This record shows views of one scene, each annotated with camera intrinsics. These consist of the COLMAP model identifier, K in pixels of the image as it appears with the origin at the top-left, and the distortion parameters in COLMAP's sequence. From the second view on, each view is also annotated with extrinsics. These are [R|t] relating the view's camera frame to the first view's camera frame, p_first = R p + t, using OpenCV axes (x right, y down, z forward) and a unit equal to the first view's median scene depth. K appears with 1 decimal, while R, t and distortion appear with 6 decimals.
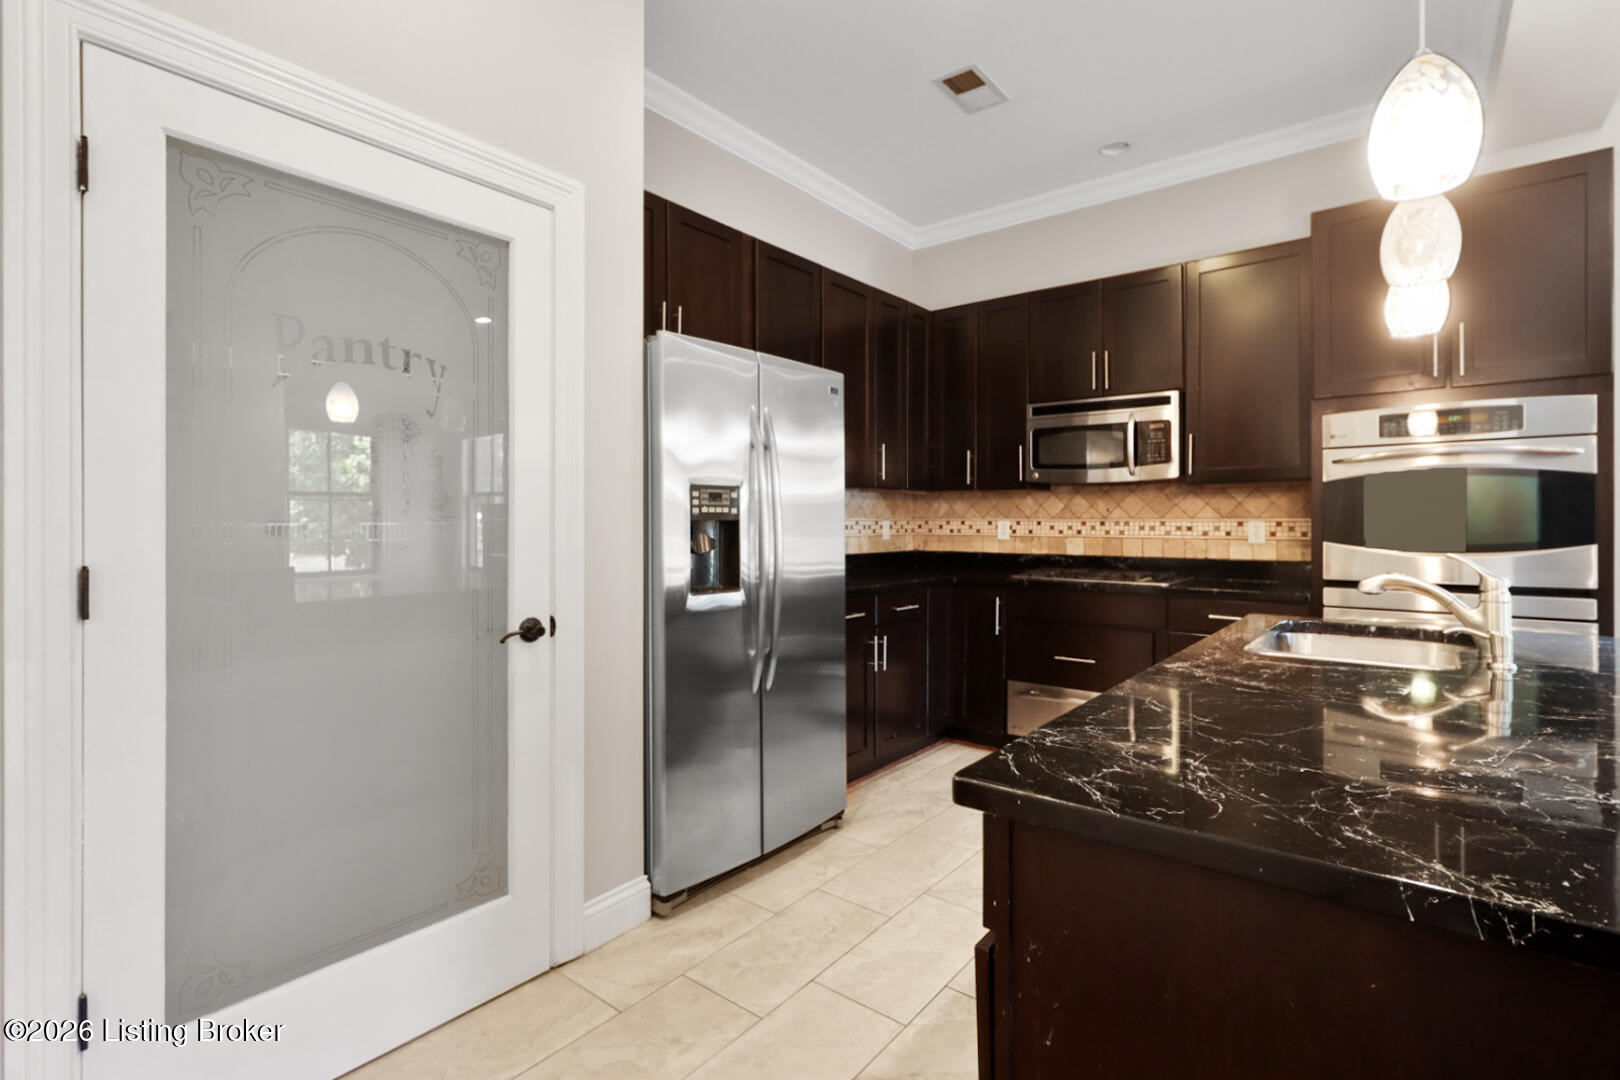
lens RADIAL K [[756.0, 0, 804.6], [0, 756.0, 520.3], [0, 0, 1]] dist [0.000432, 0.000207]
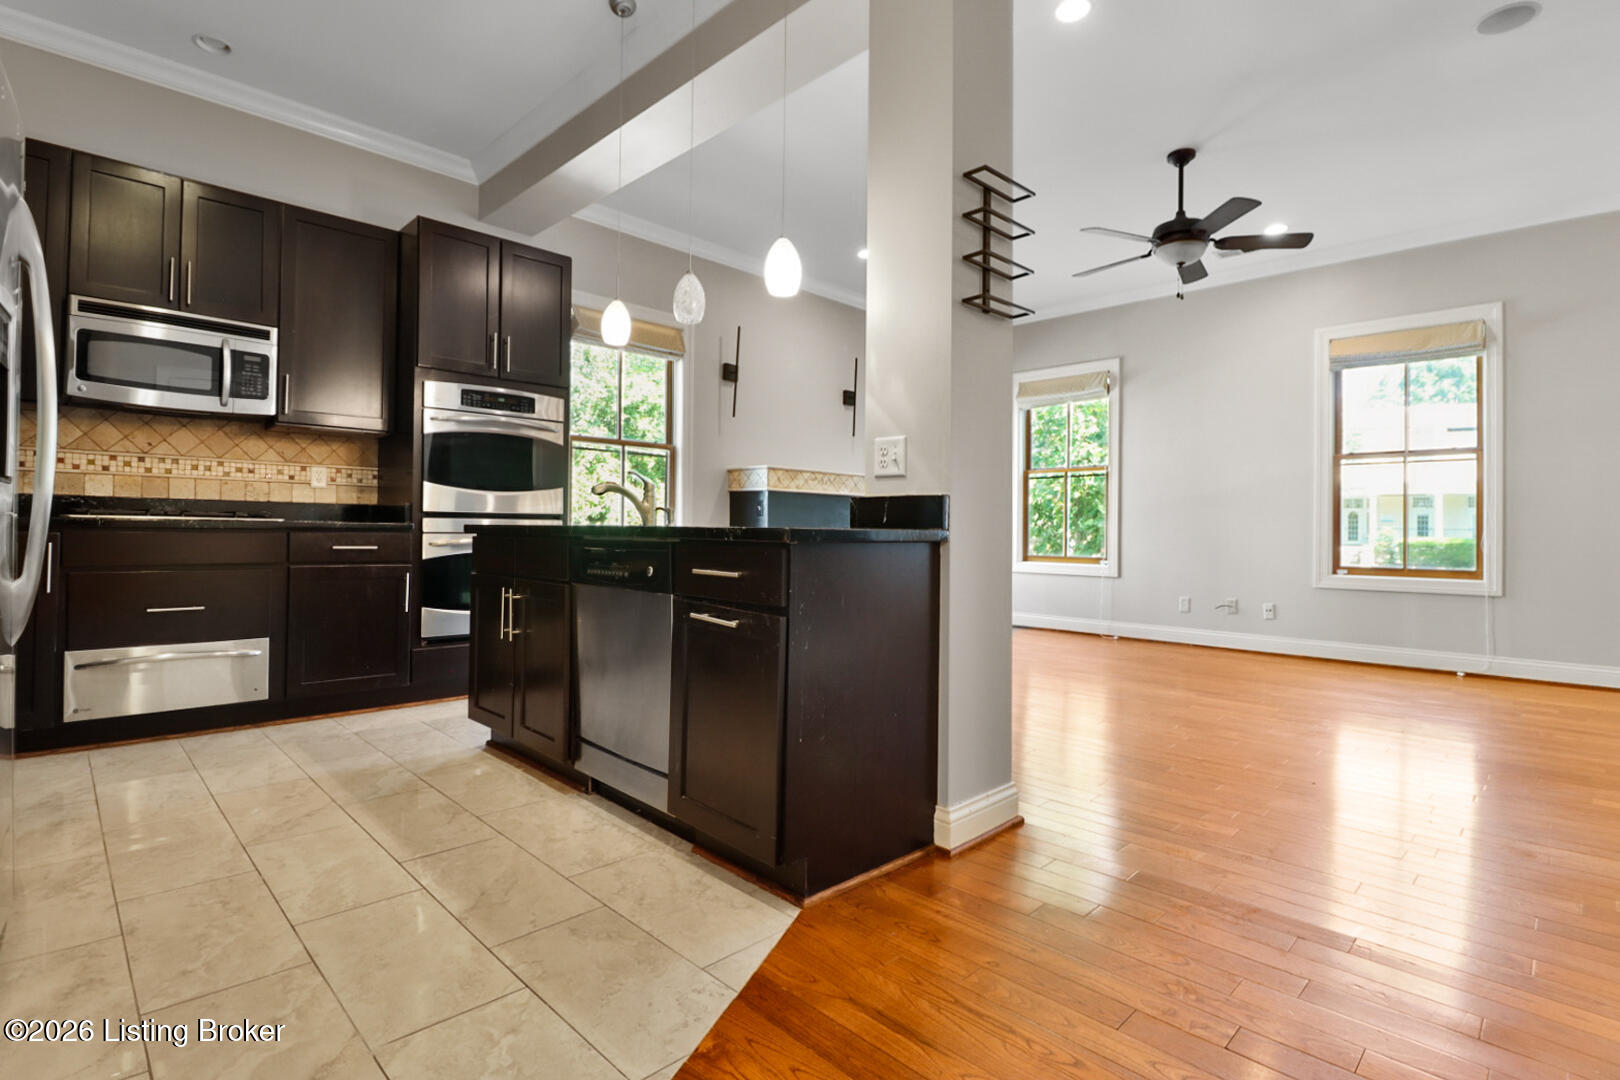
lens RADIAL K [[794.2, 0, 815.4], [0, 794.2, 526.1], [0, 0, 1]] dist [-0.012362, -0.000184]
pose [[0.109641, 0.006991, 0.993947, -0.434167], [-0.013234, 0.999897, -0.005573, 0.080688], [-0.993883, -0.012543, 0.109722, 0.169192]]
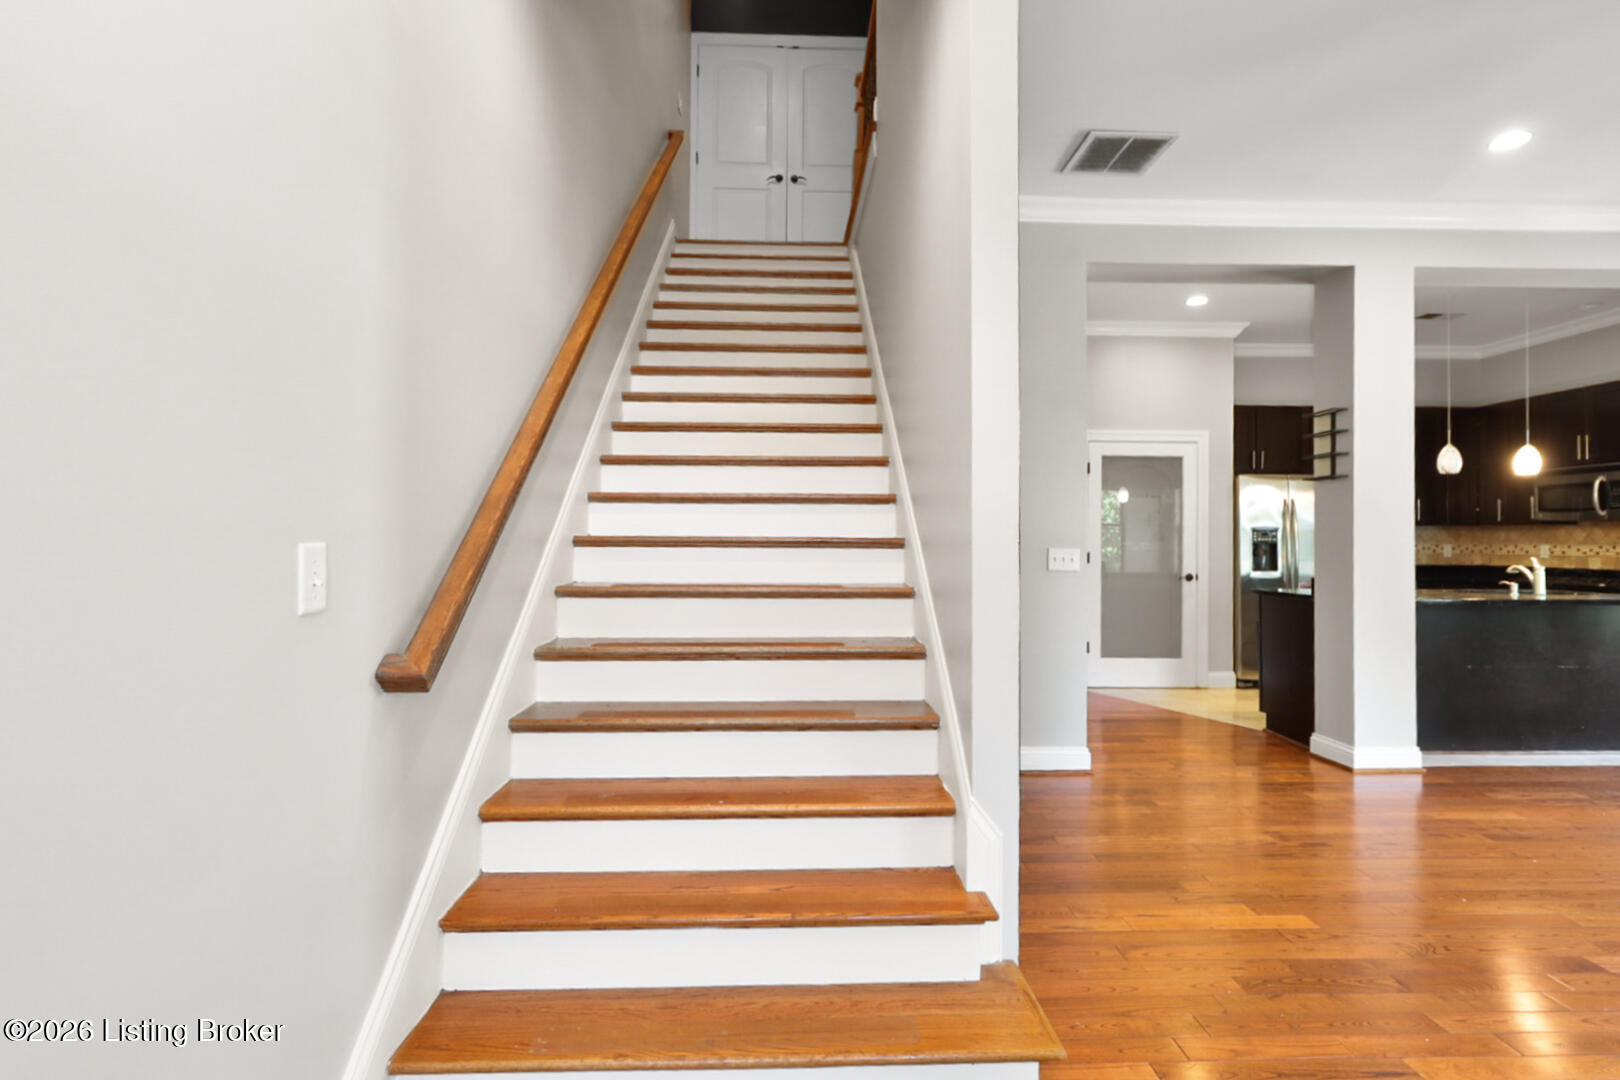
lens RADIAL K [[794.2, 0, 815.4], [0, 794.2, 526.1], [0, 0, 1]] dist [-0.012362, -0.000184]
pose [[0.650552, -0.010183, -0.759394, 0.587845], [-0.005417, 0.999822, -0.018047, -0.001100], [0.759443, 0.015854, 0.650381, -1.211489]]
